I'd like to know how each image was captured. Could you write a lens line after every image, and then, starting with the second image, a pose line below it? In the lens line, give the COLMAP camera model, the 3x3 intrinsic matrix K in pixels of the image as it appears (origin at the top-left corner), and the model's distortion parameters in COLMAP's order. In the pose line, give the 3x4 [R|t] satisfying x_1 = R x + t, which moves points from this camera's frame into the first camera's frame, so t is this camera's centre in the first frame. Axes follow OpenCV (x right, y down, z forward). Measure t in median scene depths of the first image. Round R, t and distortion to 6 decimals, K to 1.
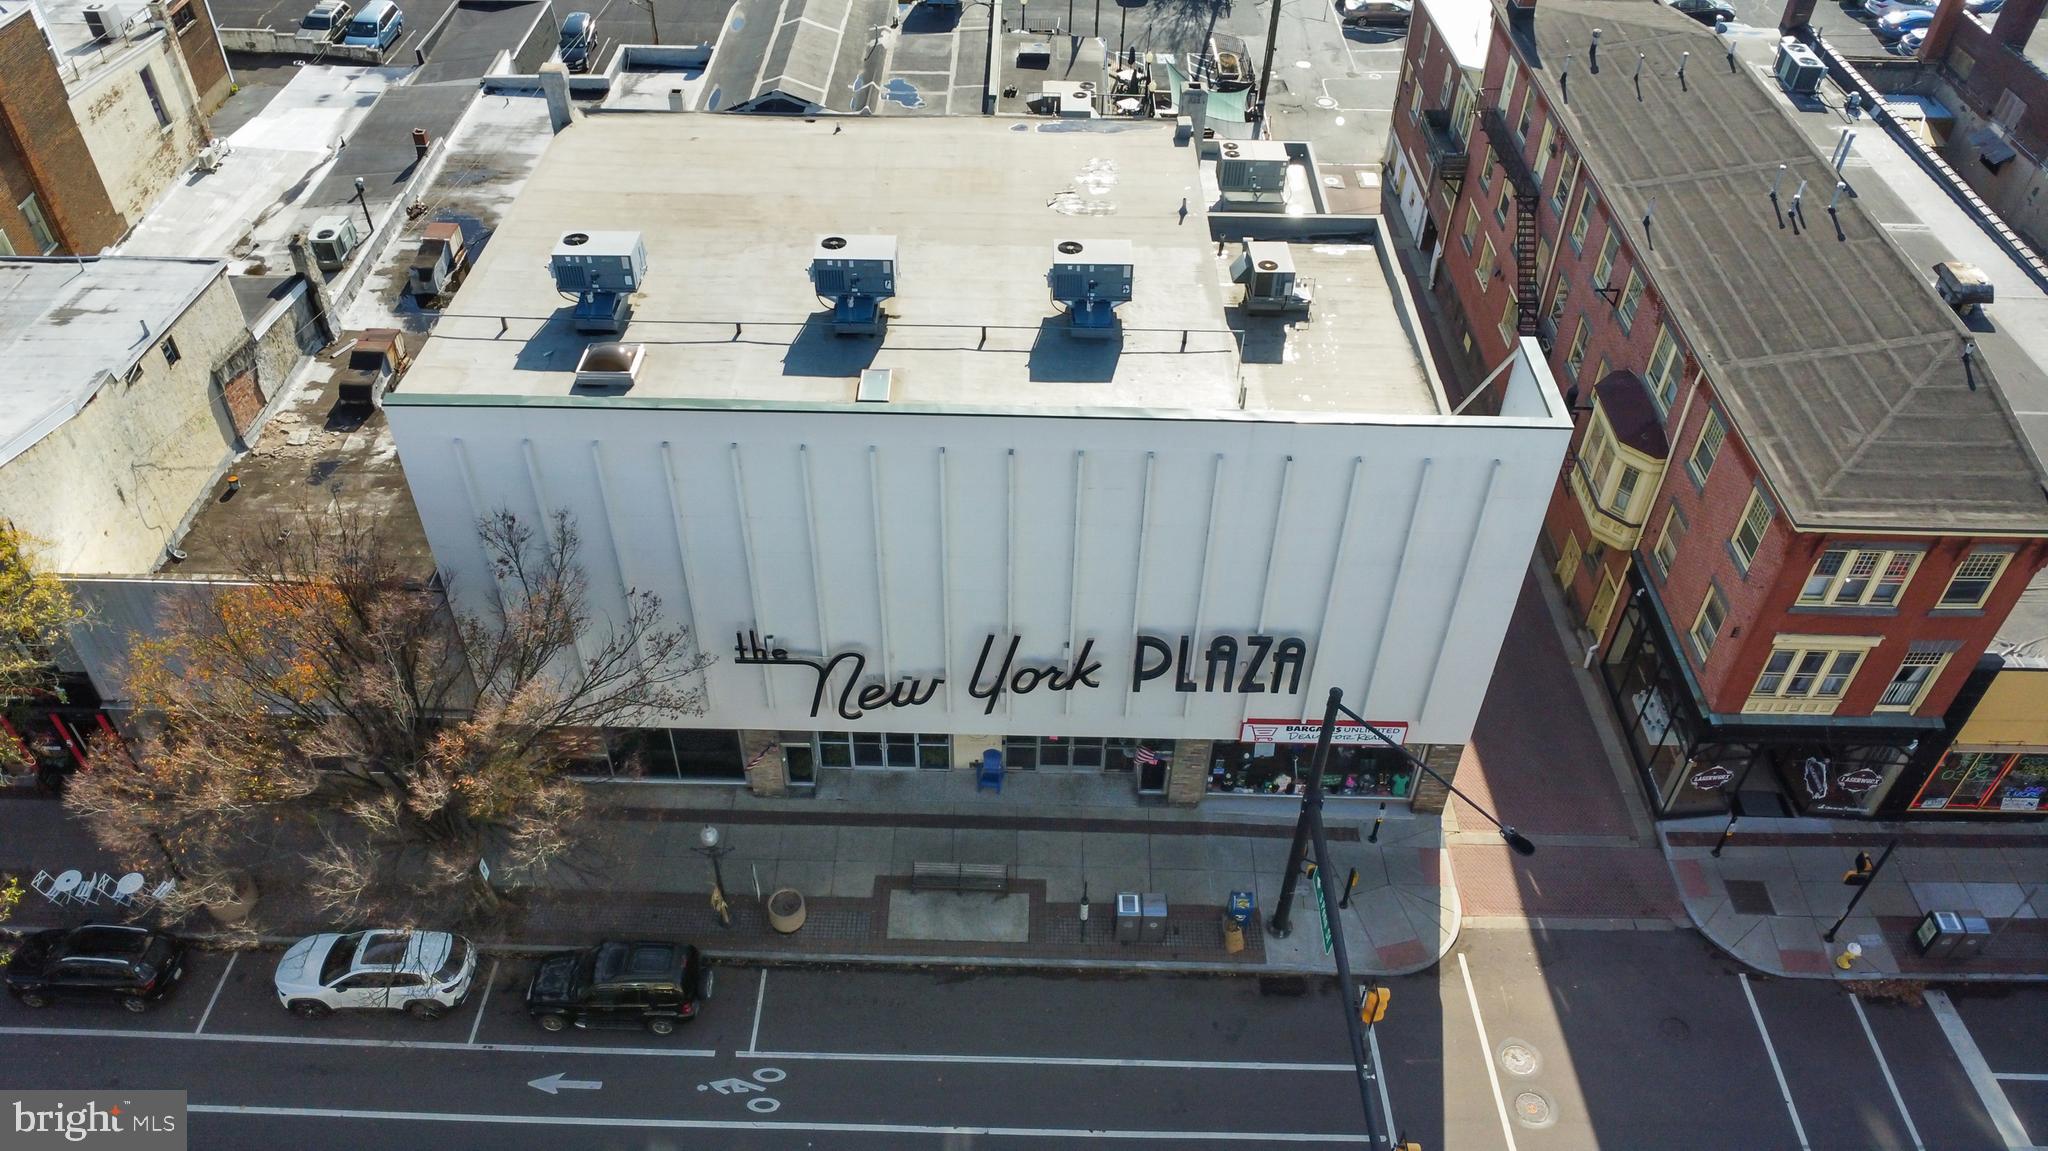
lens RADIAL K [[1474.4, 0, 1017.3], [0, 1474.4, 578.6], [0, 0, 1]] dist [-0.025739, -0.007585]
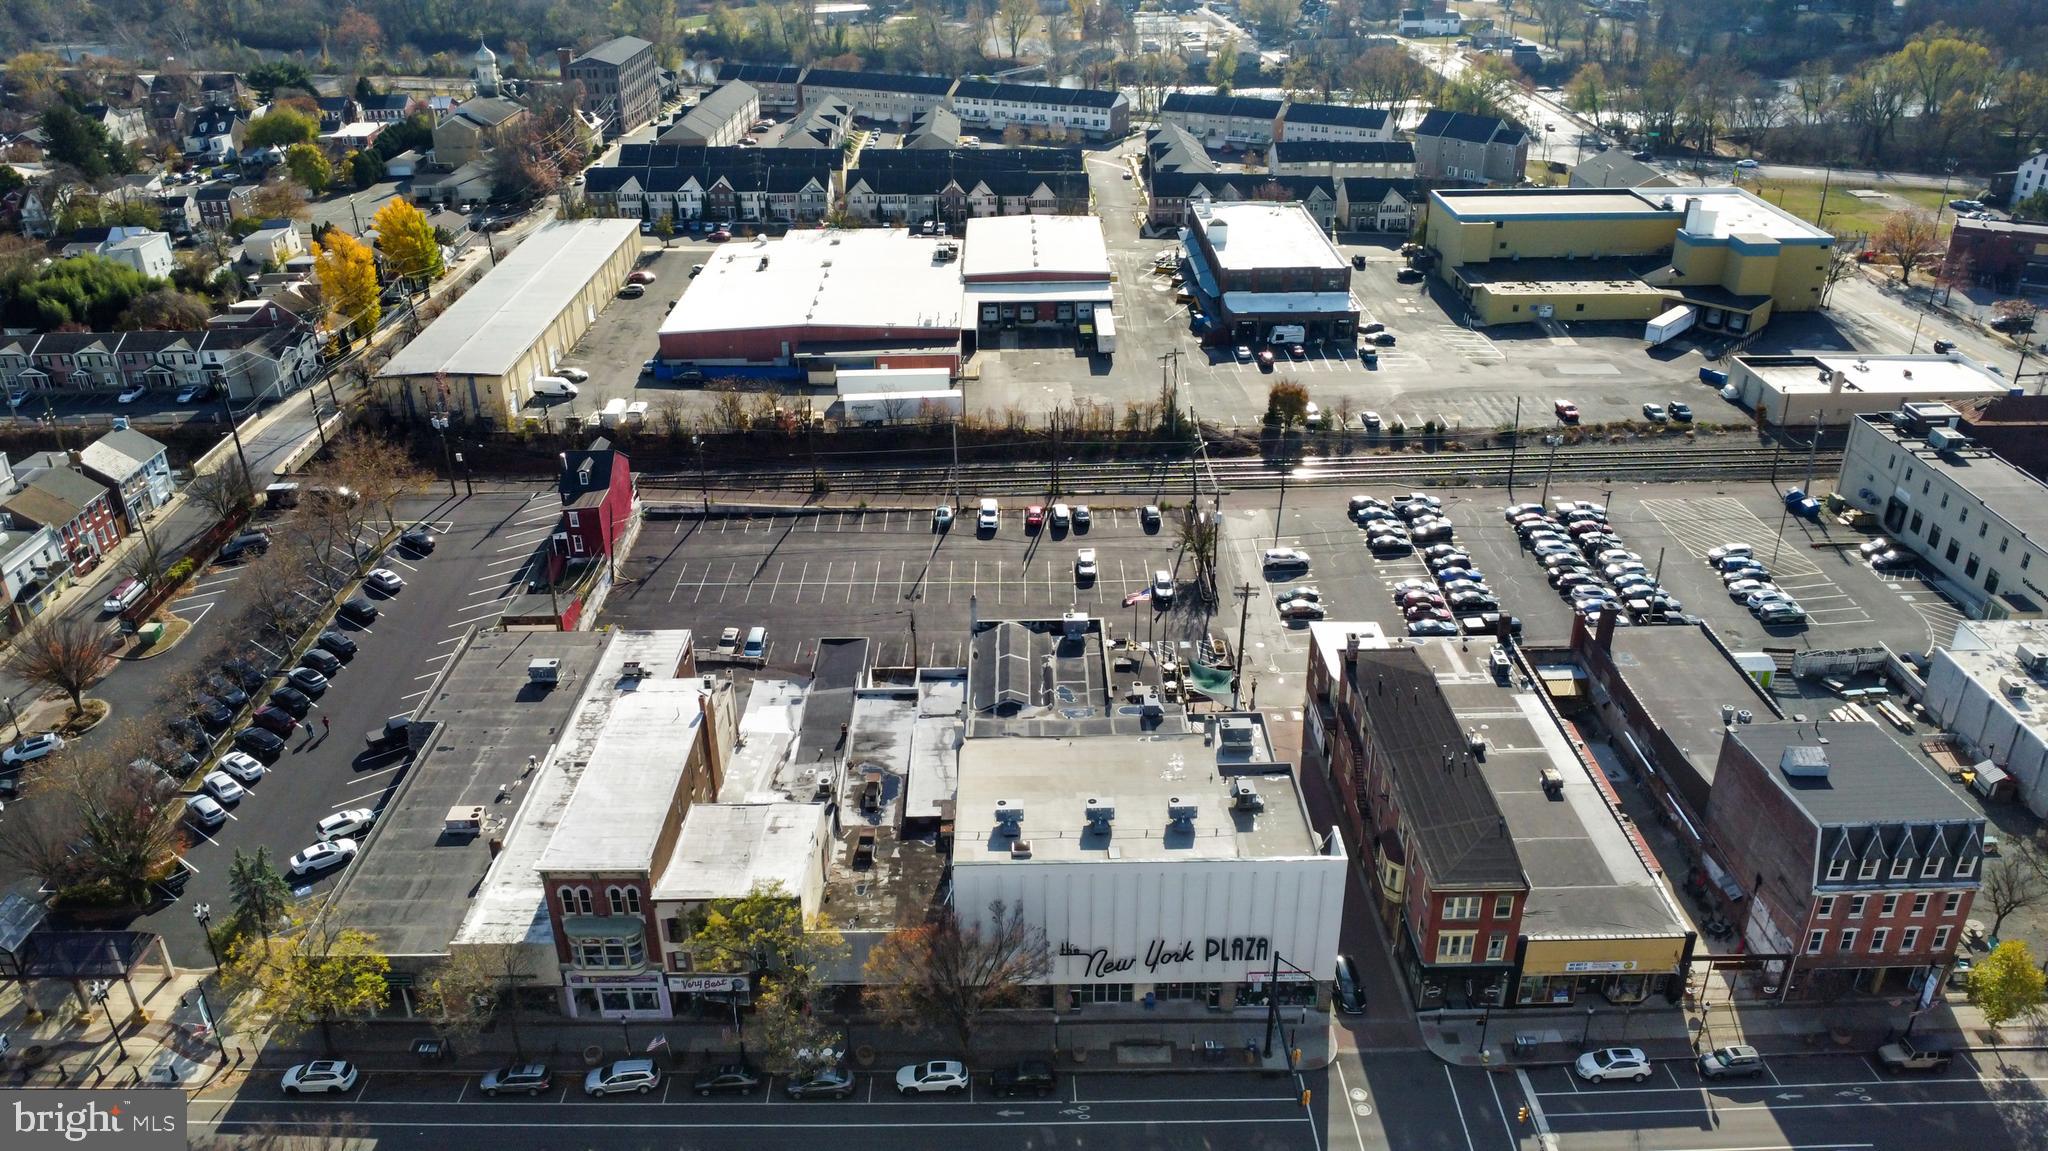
lens RADIAL K [[1474.4, 0, 1017.5], [0, 1474.4, 572.9], [0, 0, 1]] dist [-0.025739, -0.007585]
pose [[0.999414, -0.033828, 0.005282, -0.251455], [0.034012, 0.963229, -0.266519, 0.095102], [0.003928, 0.266543, 0.963815, -1.755739]]
